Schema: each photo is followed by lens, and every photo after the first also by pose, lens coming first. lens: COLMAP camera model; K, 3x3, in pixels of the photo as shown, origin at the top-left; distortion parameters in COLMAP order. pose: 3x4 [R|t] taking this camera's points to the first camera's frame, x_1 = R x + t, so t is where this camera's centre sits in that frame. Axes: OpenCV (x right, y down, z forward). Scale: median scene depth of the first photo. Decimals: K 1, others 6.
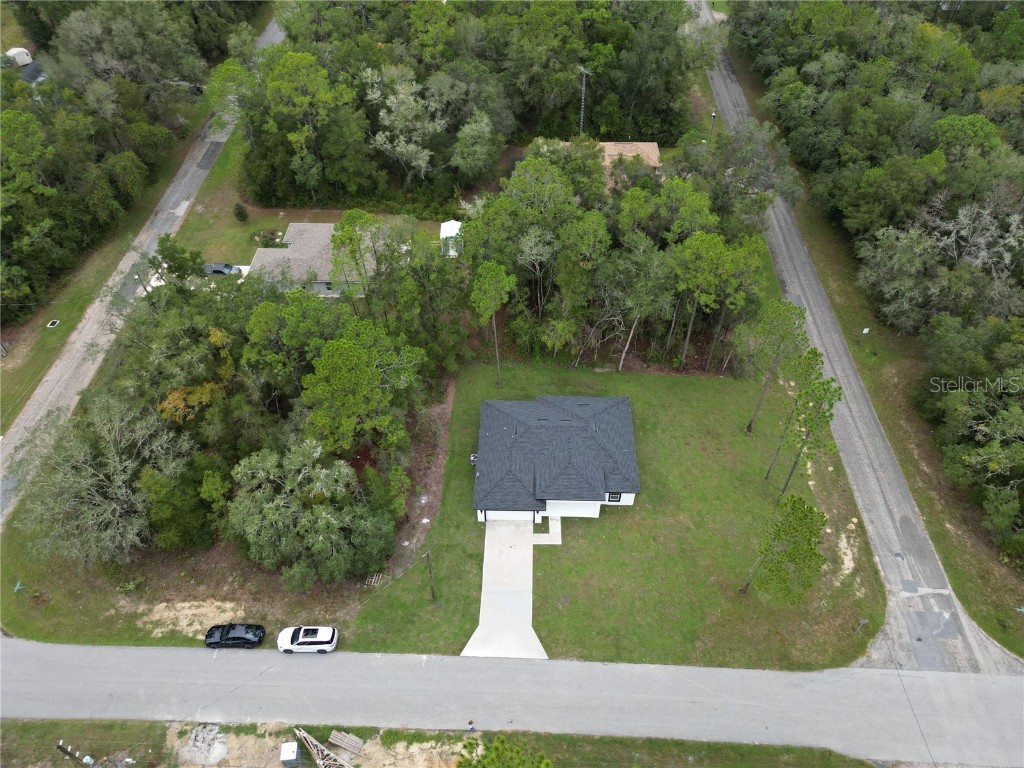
lens RADIAL K [[716.0, 0, 513.8], [0, 716.0, 381.9], [0, 0, 1]] dist [0.077794, -0.075661]
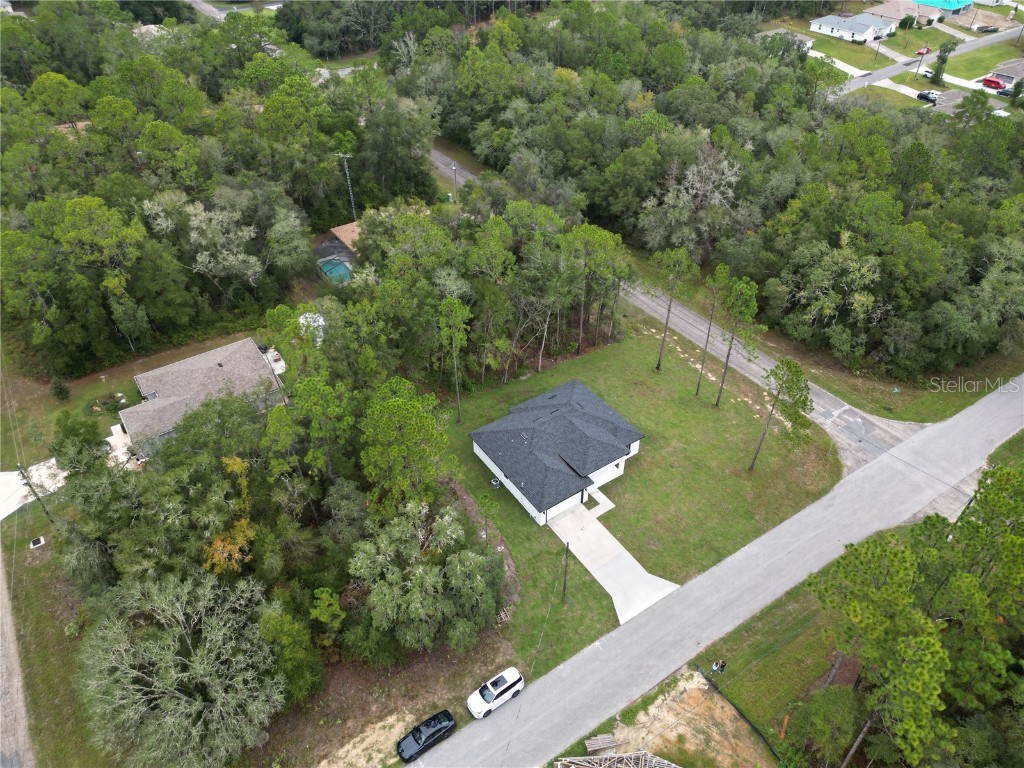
lens RADIAL K [[716.0, 0, 513.8], [0, 716.0, 381.9], [0, 0, 1]] dist [0.077794, -0.075661]
pose [[0.810462, -0.372793, 0.451860, -0.478631], [0.432779, 0.900897, -0.032982, 0.023052], [-0.394784, 0.222286, 0.891479, 0.037592]]
